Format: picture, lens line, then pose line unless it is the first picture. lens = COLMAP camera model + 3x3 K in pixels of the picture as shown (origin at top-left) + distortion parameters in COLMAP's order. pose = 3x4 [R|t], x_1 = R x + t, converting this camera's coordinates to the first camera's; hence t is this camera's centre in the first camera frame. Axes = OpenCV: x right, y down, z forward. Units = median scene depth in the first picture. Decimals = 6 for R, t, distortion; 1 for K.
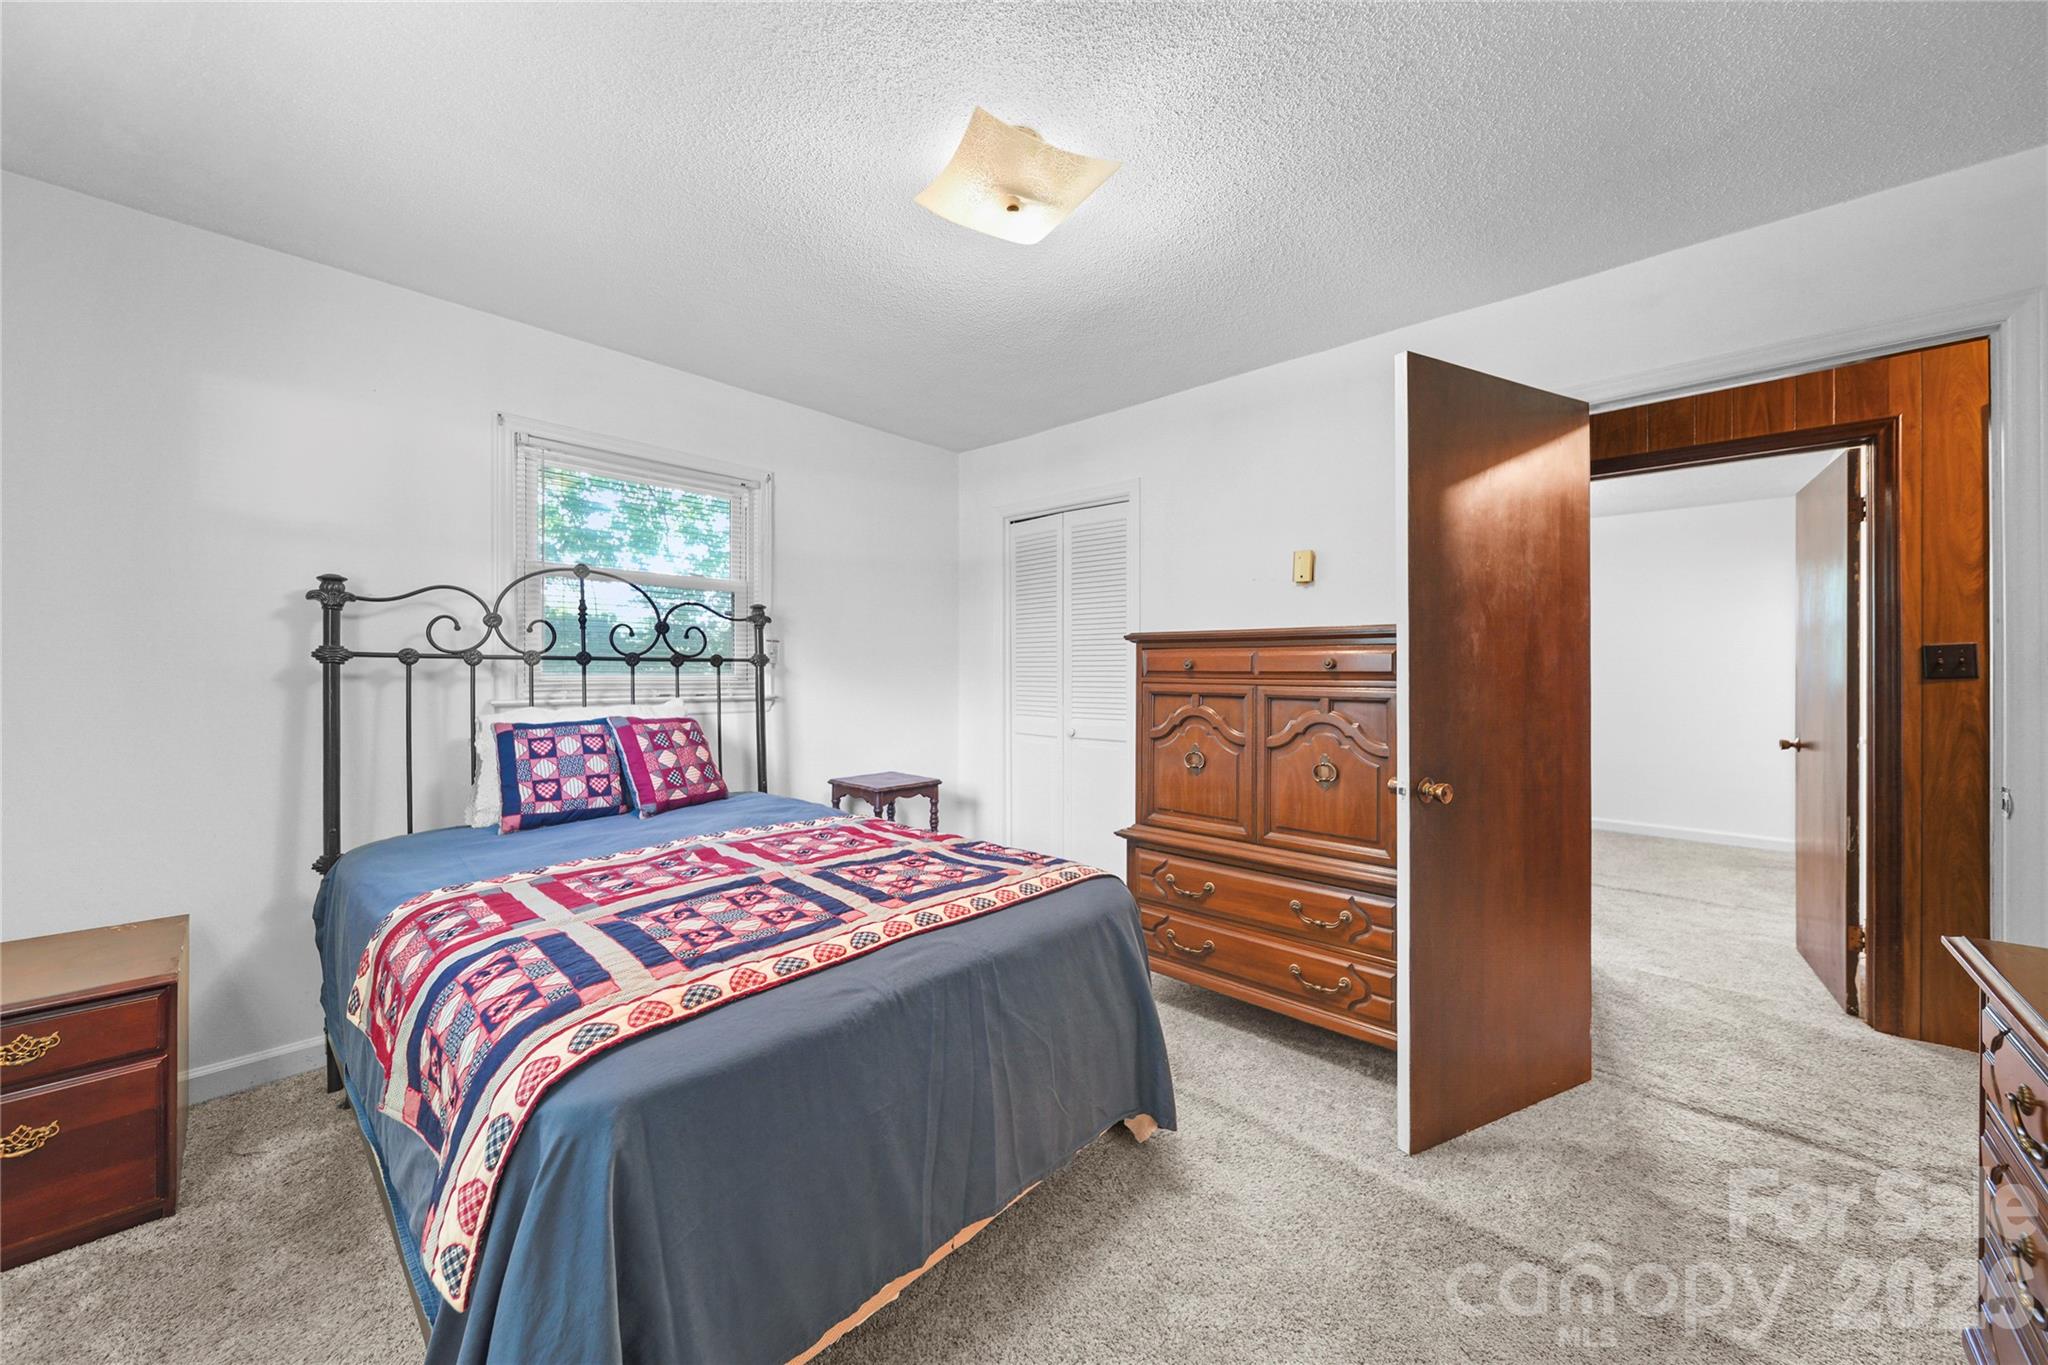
lens RADIAL K [[736.8, 0, 1013.8], [0, 736.8, 665.9], [0, 0, 1]] dist [-0.000583, -0.000452]
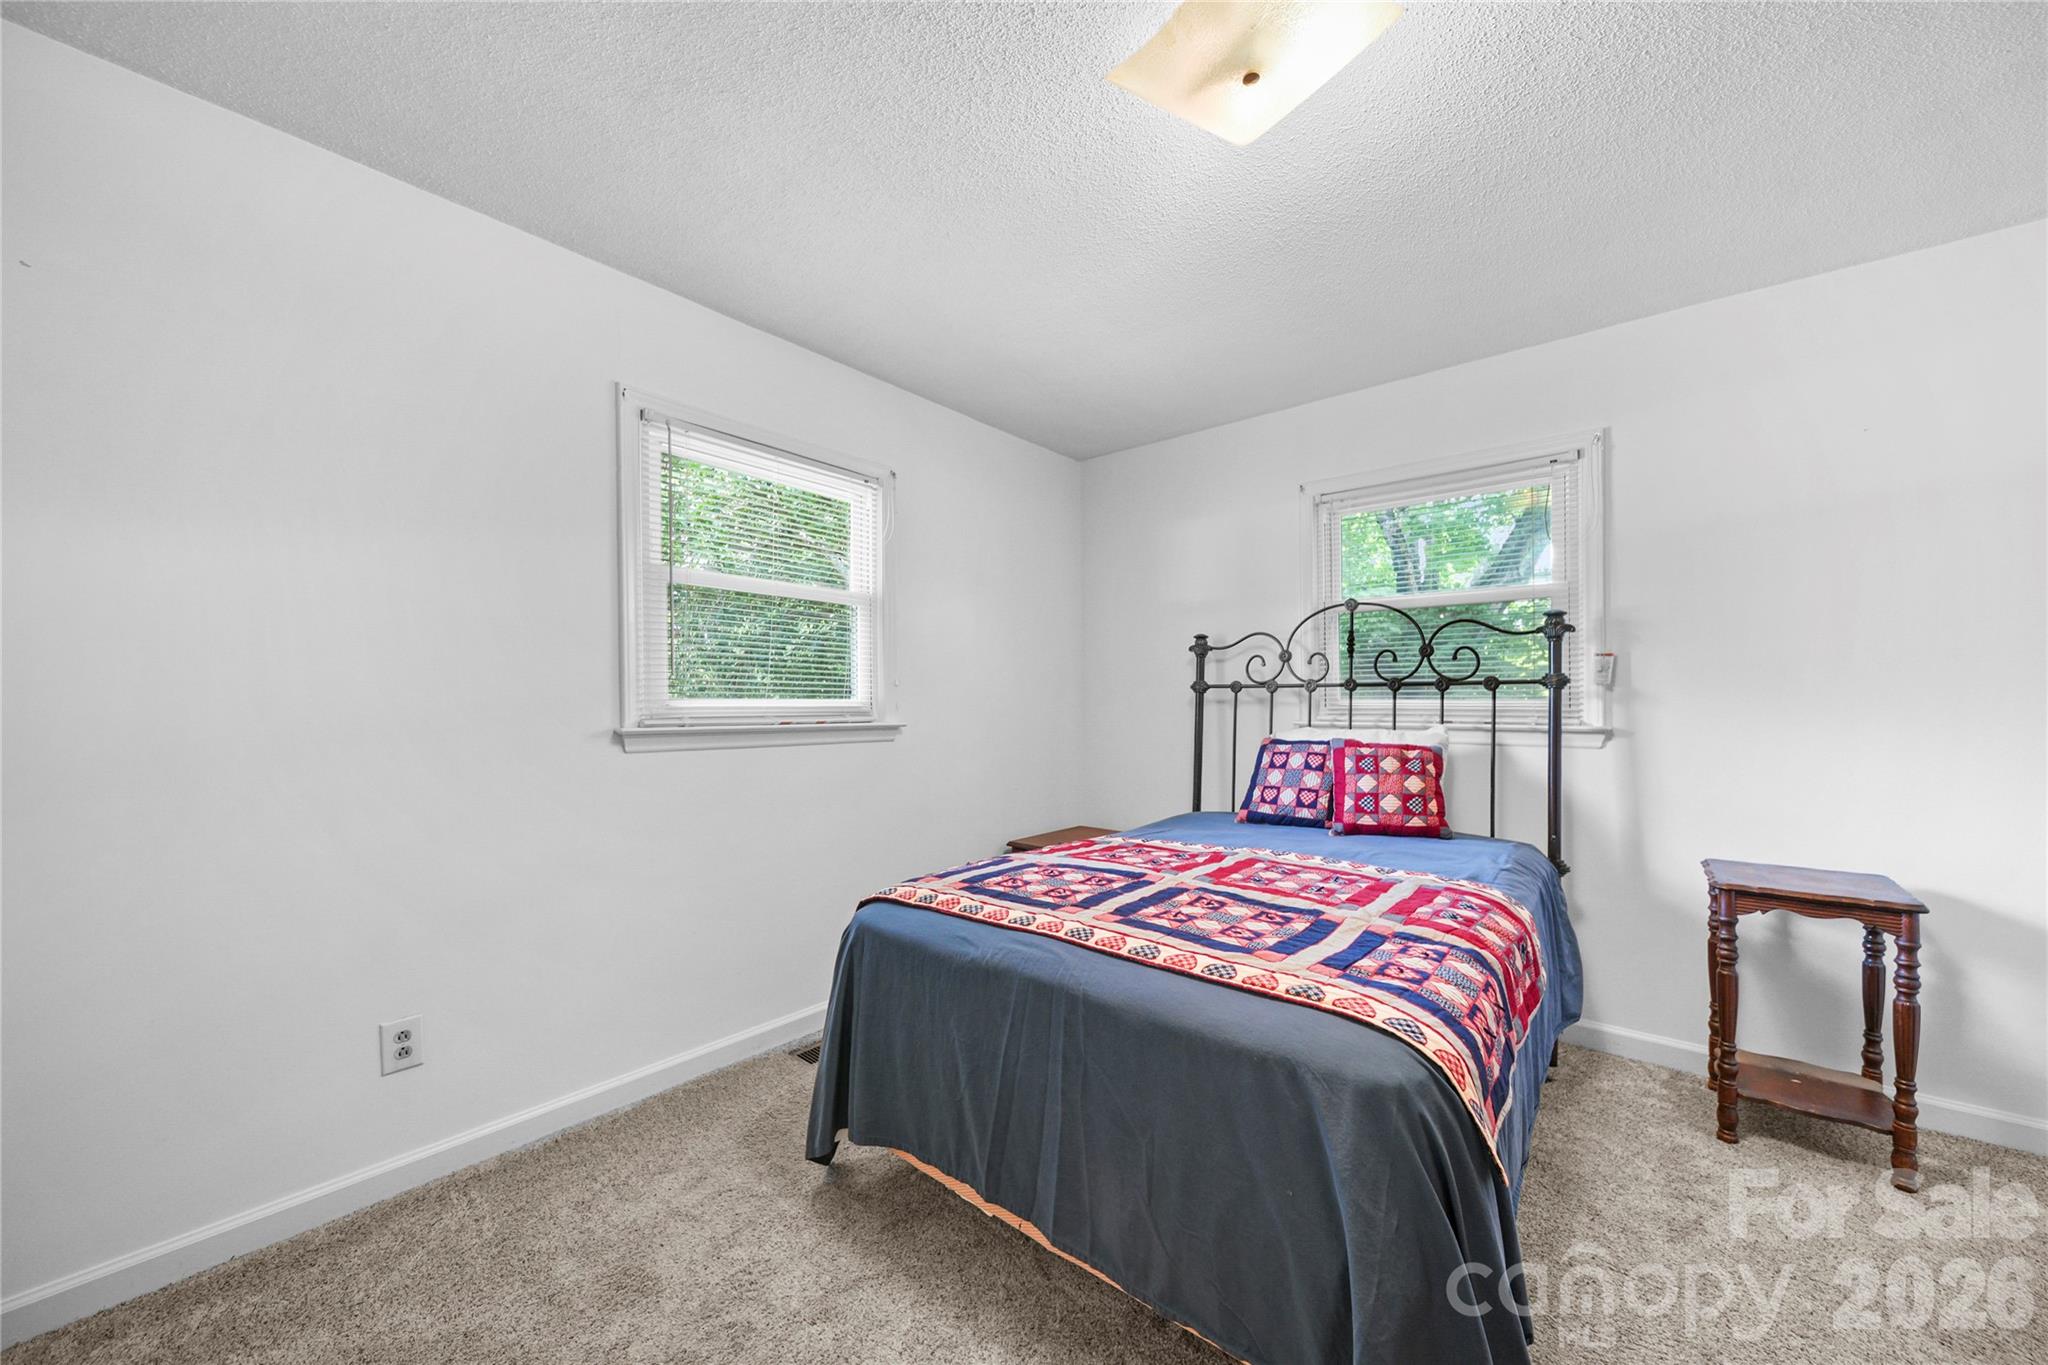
lens RADIAL K [[736.8, 0, 1030.3], [0, 736.8, 708.8], [0, 0, 1]] dist [-0.000583, -0.000452]
pose [[0.060298, 0.008766, -0.998142, 0.525789], [0.010907, 0.999896, 0.009440, 0.010810], [0.998121, -0.011456, 0.060196, 0.506800]]
